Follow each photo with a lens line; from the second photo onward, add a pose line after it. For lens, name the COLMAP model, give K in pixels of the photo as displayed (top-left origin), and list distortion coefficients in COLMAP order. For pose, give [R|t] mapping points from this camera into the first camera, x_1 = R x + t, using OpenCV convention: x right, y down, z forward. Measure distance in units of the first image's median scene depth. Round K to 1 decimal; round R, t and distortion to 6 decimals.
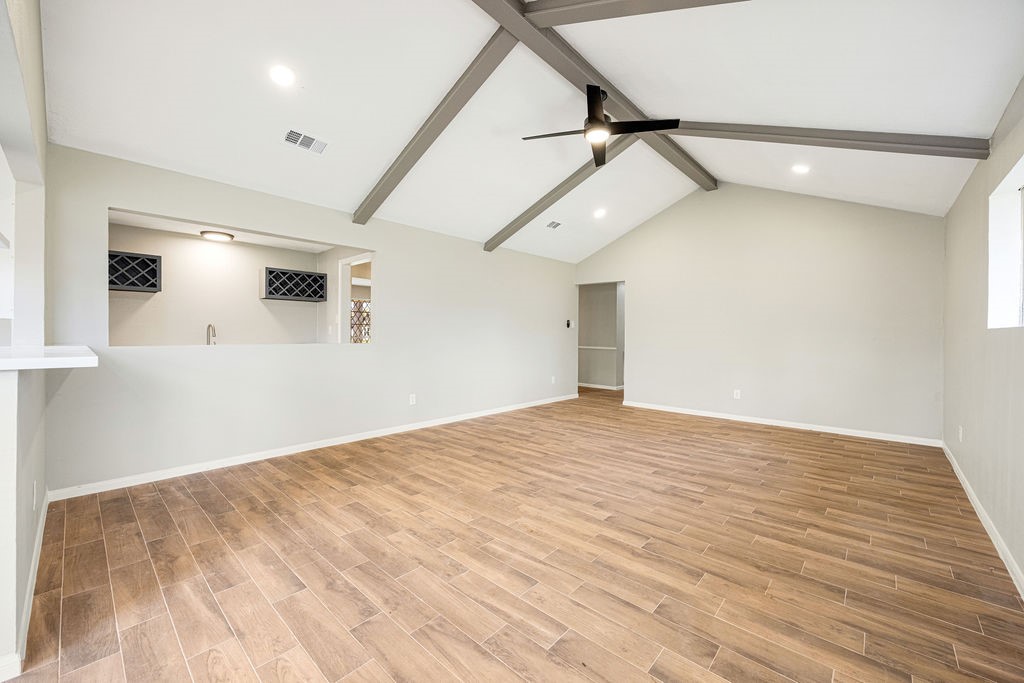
lens RADIAL K [[403.0, 0, 511.2], [0, 403.0, 335.8], [0, 0, 1]] dist [-0.004054, 0.000578]
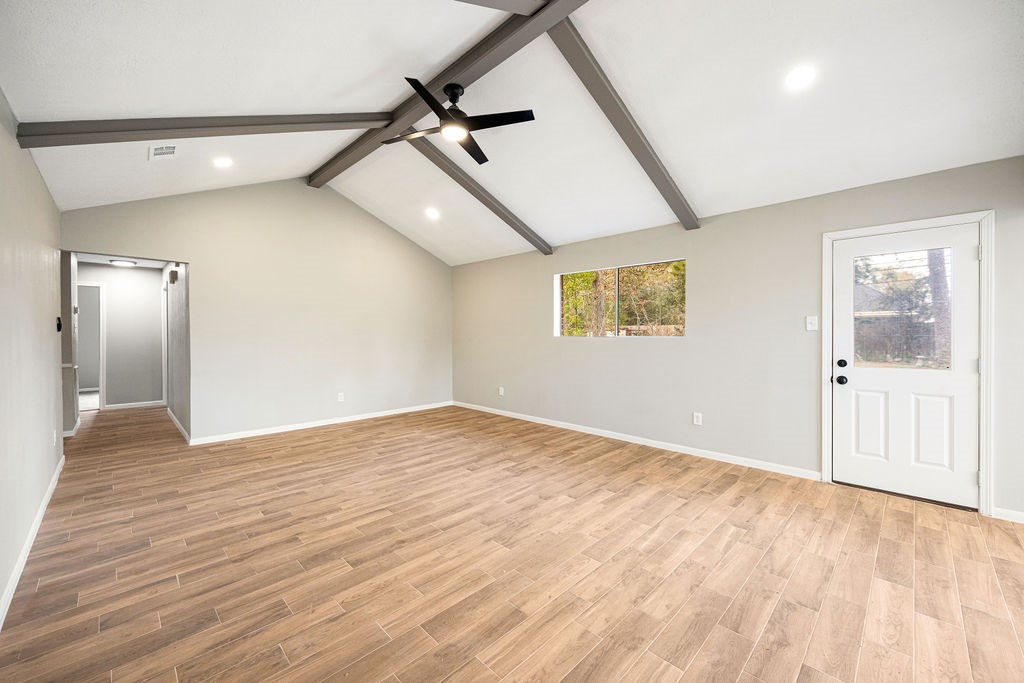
lens RADIAL K [[403.0, 0, 511.2], [0, 403.0, 335.8], [0, 0, 1]] dist [-0.004054, 0.000578]
pose [[0.045245, -0.012315, 0.998900, -0.843223], [0.005212, 0.999913, 0.012091, -0.044142], [-0.998962, 0.004659, 0.045306, 0.968707]]
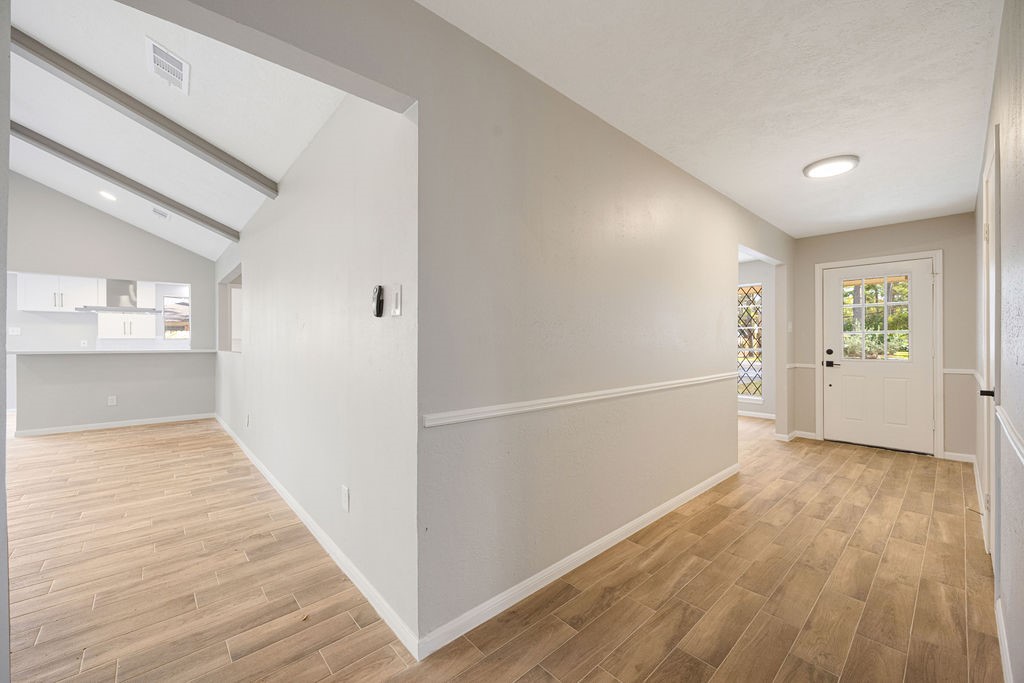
lens RADIAL K [[403.0, 0, 511.2], [0, 403.0, 335.8], [0, 0, 1]] dist [-0.004054, 0.000578]
pose [[-0.095374, -0.013395, -0.995351, 0.900195], [-0.003077, 0.999909, -0.013161, -0.015975], [0.995437, 0.001807, -0.095406, 2.669106]]
